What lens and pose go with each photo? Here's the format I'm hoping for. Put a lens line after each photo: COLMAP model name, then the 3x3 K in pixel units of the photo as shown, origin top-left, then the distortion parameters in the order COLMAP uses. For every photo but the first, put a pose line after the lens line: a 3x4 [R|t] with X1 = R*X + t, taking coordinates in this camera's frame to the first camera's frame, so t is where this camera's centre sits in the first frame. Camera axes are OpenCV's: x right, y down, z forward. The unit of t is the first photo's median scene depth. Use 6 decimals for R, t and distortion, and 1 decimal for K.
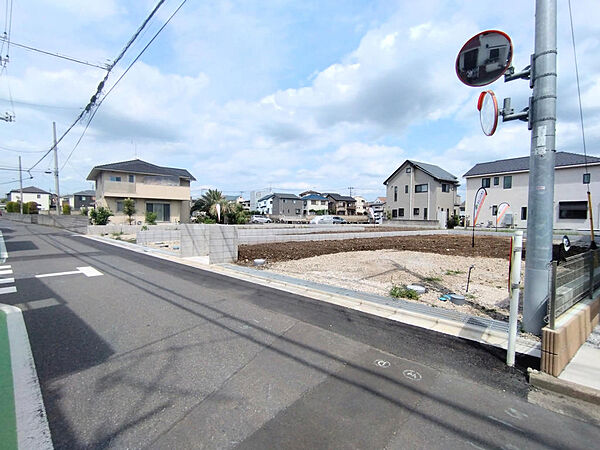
lens RADIAL K [[272.1, 0, 301.2], [0, 272.1, 224.6], [0, 0, 1]] dist [-0.007367, 0.006257]
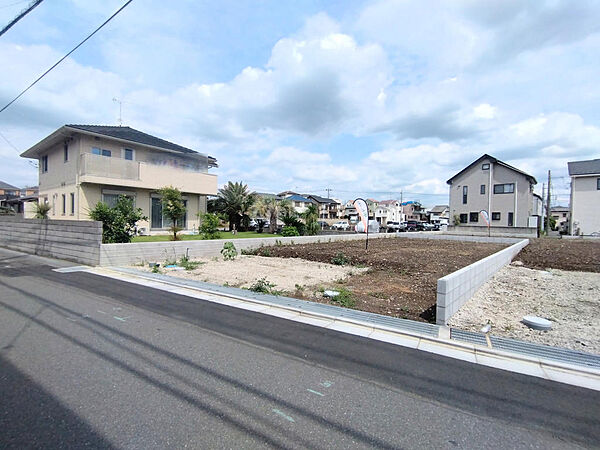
lens RADIAL K [[272.1, 0, 299.4], [0, 272.1, 225.7], [0, 0, 1]] dist [-0.007367, 0.006257]
pose [[0.976148, 0.002702, 0.217087, -0.333870], [-0.001402, 0.999980, -0.006140, -0.012777], [-0.217100, 0.005690, 0.976133, 0.305816]]
